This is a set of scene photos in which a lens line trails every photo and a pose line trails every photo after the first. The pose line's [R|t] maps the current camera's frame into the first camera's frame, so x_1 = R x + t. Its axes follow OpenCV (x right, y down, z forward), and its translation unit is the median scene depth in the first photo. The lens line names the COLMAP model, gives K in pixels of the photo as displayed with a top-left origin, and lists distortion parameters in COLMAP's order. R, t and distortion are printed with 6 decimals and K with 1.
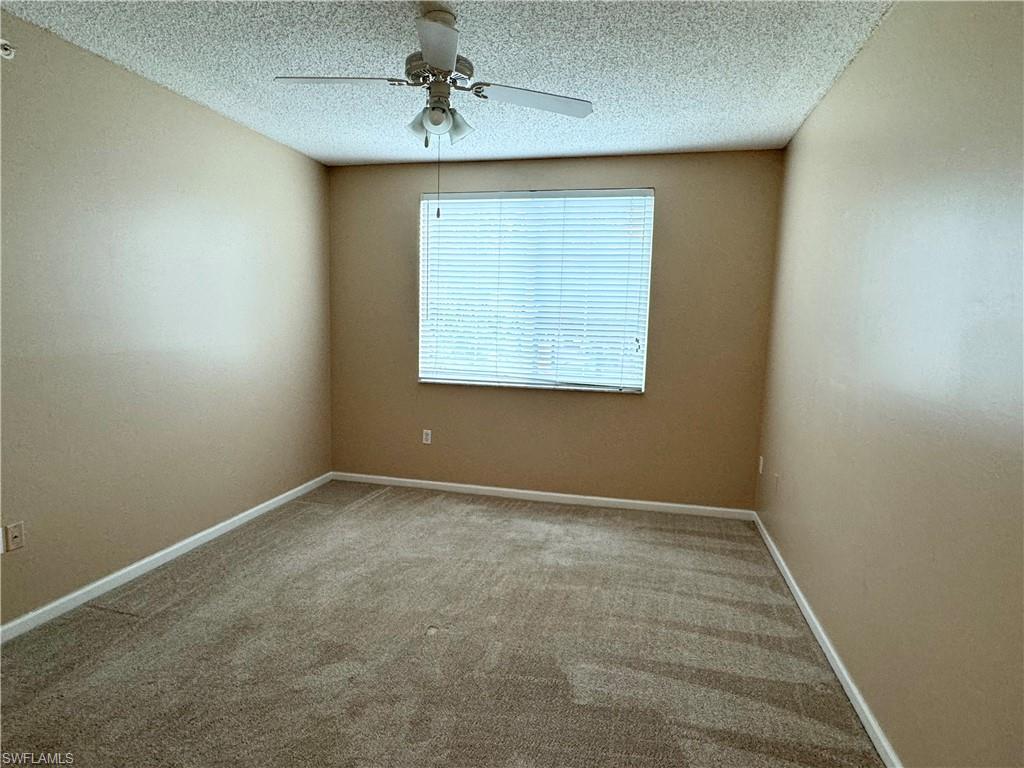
lens RADIAL K [[557.1, 0, 511.6], [0, 557.1, 384.2], [0, 0, 1]] dist [0.001712, 0.000331]
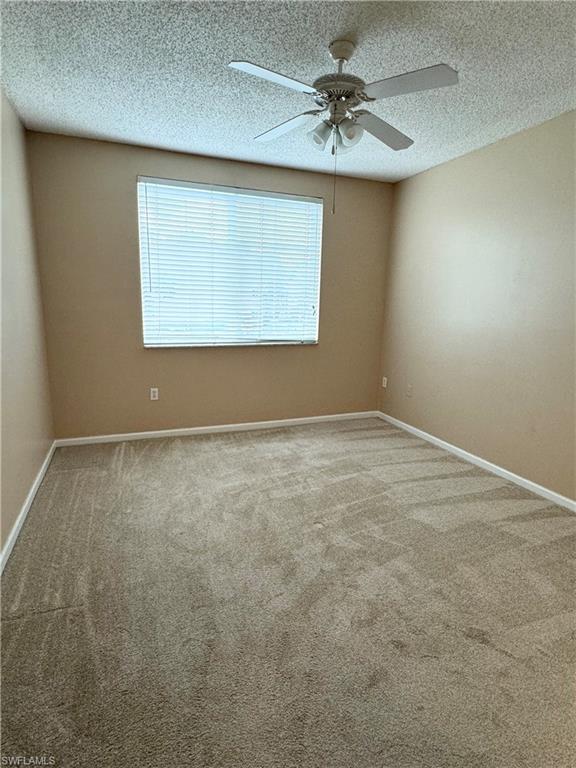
lens RADIAL K [[417.9, 0, 288.4], [0, 417.9, 382.1], [0, 0, 1]] dist [0.001712, 0.000331]
pose [[0.823610, -0.118454, 0.554648, -0.458776], [0.061891, 0.990877, 0.119714, -0.020336], [-0.563769, -0.064270, 0.823428, 0.139969]]
